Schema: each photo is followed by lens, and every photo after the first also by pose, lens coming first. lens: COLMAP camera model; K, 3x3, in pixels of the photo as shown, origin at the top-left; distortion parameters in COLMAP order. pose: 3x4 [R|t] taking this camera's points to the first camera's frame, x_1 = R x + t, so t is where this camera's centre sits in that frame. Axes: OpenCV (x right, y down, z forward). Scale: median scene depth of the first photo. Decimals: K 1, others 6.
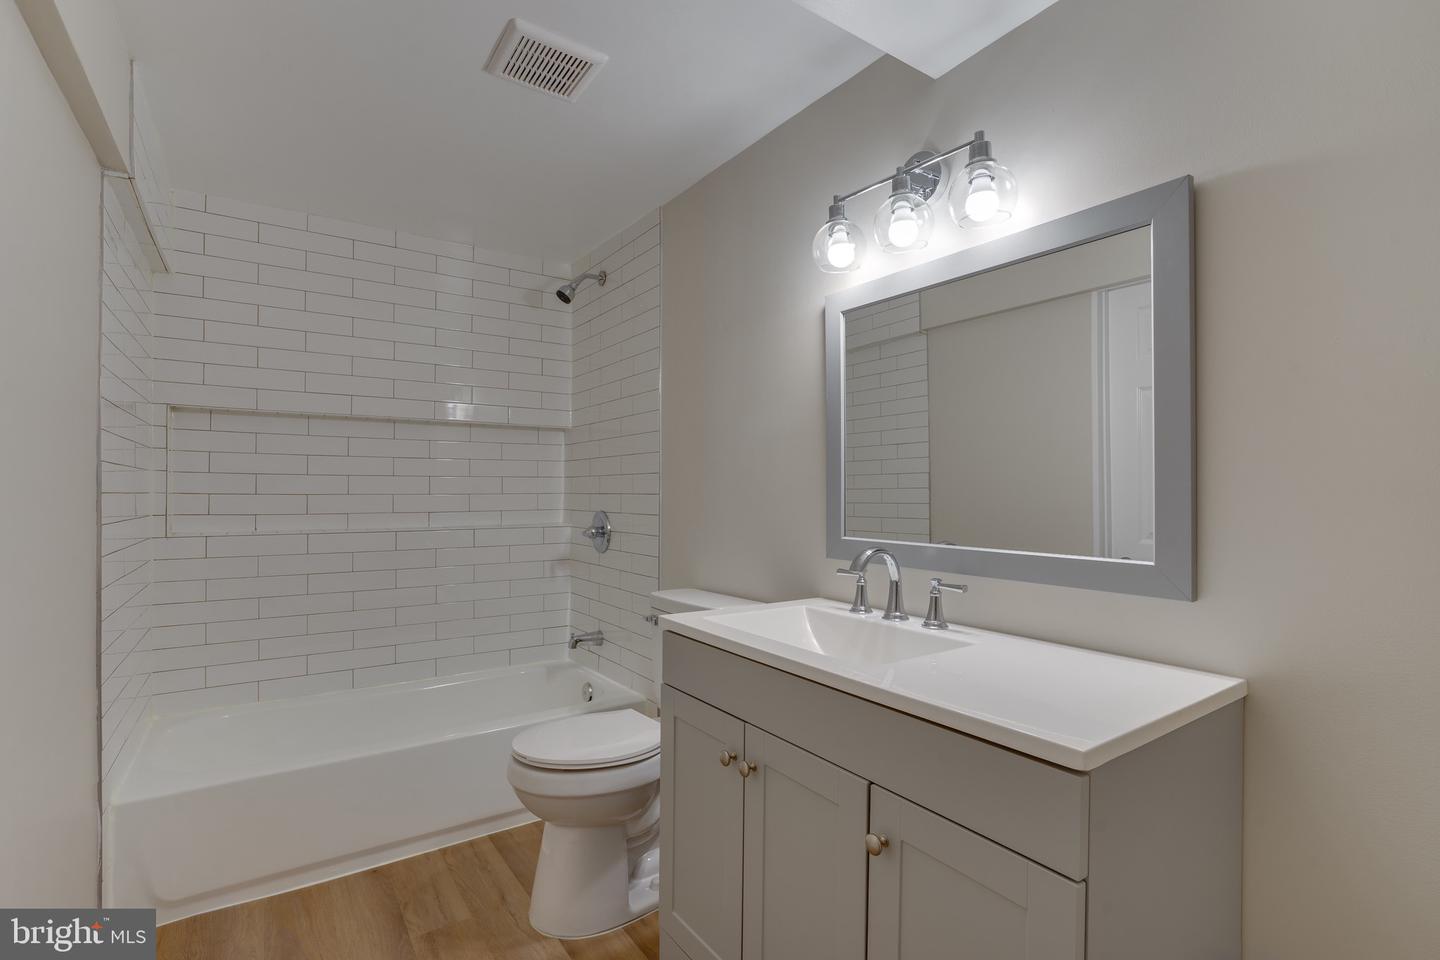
lens RADIAL K [[692.3, 0, 716.1], [0, 692.3, 486.2], [0, 0, 1]] dist [-0.015357, 0.003699]
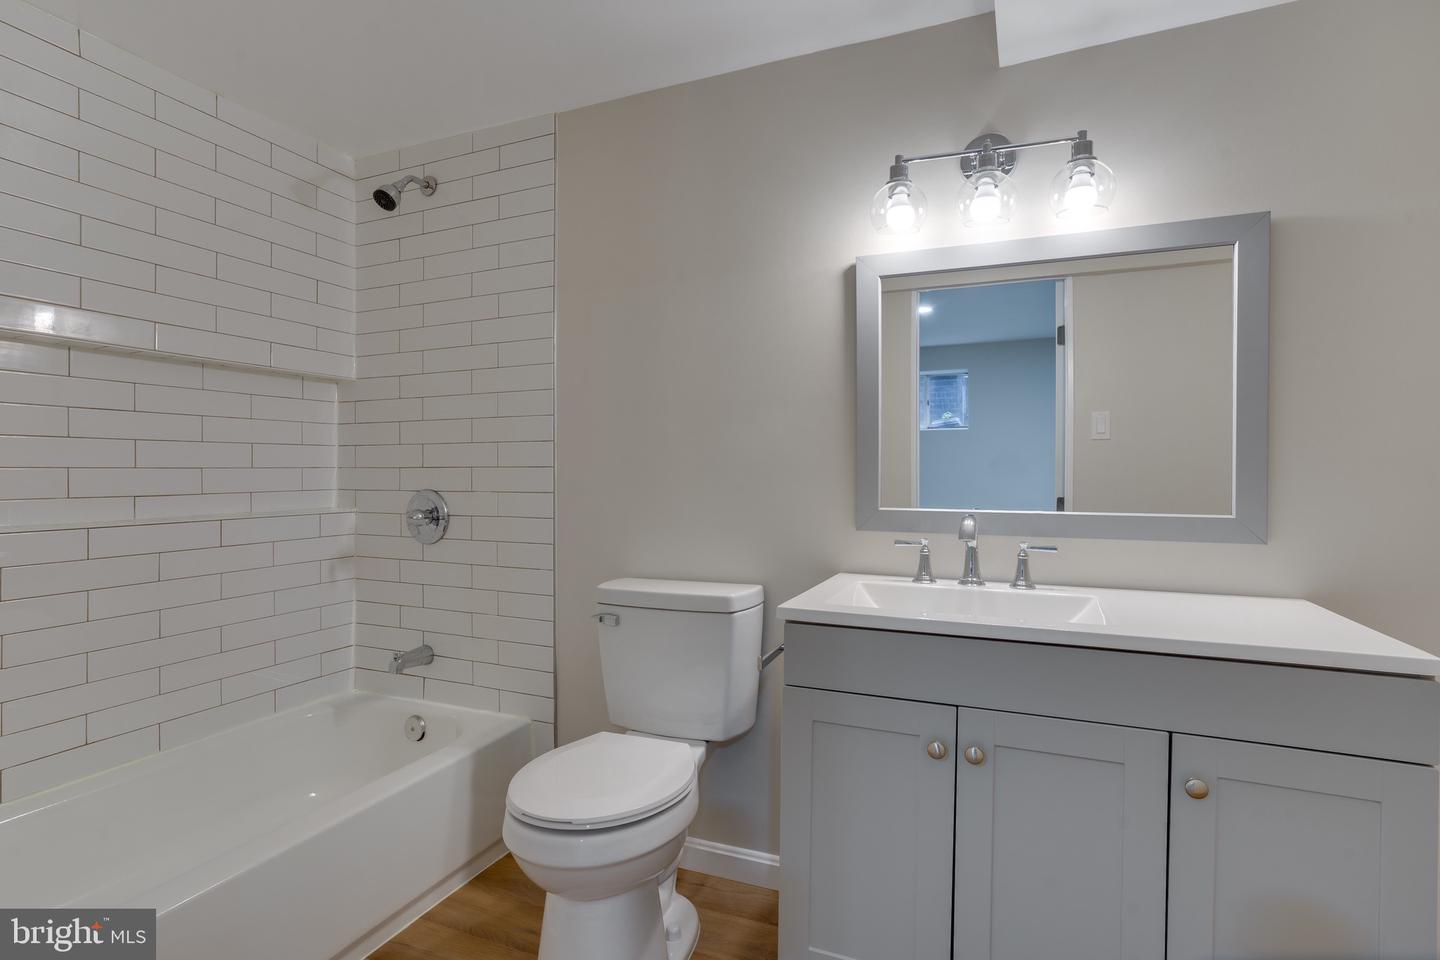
lens RADIAL K [[692.3, 0, 721.0], [0, 692.3, 476.6], [0, 0, 1]] dist [-0.015357, 0.003699]
pose [[0.833819, -0.005948, 0.552006, -0.326740], [-0.002648, 0.999887, 0.014775, 0.009156], [-0.552031, -0.013782, 0.833709, 0.185554]]
